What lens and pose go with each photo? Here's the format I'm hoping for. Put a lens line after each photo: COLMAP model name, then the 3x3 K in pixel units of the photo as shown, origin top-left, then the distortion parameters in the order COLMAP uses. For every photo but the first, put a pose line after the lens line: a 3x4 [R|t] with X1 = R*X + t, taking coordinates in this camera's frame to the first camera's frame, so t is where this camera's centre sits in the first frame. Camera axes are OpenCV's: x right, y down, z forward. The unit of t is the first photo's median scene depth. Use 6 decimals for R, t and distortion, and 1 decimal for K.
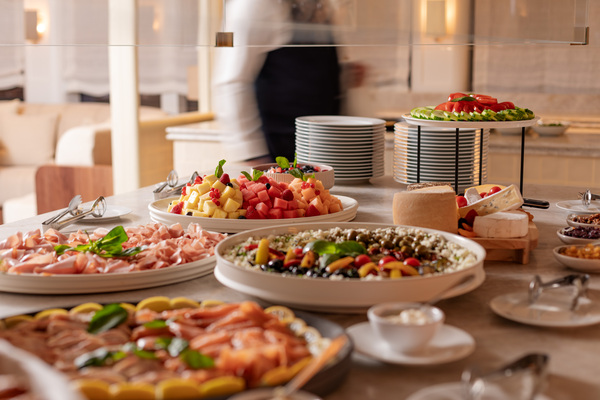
lens RADIAL K [[866.8, 0, 300.0], [0, 866.8, 200.0], [0, 0, 1]] dist [0.043720, 0.019045]
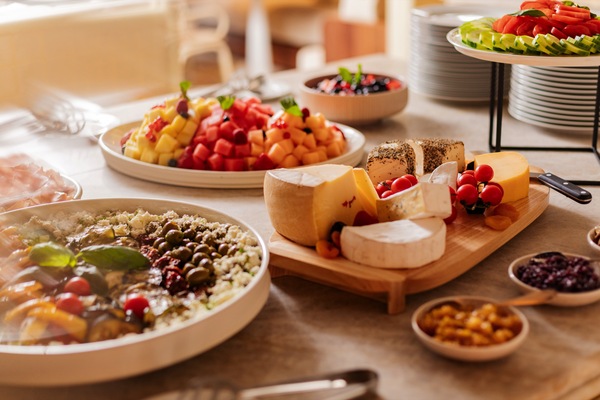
lens RADIAL K [[904.4, 0, 300.0], [0, 904.4, 200.0], [0, 0, 1]] dist [-0.034562, -0.018103]
pose [[0.885581, 0.144055, -0.441582, 0.397823], [-0.062576, 0.979026, 0.193887, -0.110405], [0.460251, -0.144070, 0.876021, 0.329565]]
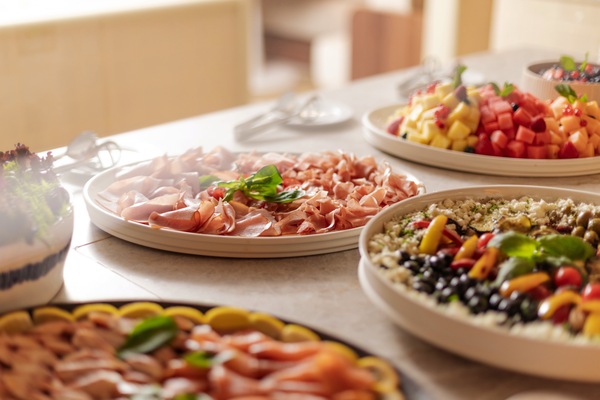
lens RADIAL K [[904.4, 0, 300.0], [0, 904.4, 200.0], [0, 0, 1]] dist [-0.034562, -0.018103]
pose [[0.917700, 0.148506, -0.368474, 0.094737], [-0.078752, 0.977101, 0.197664, -0.080472], [0.389391, -0.152378, 0.908381, 0.212088]]
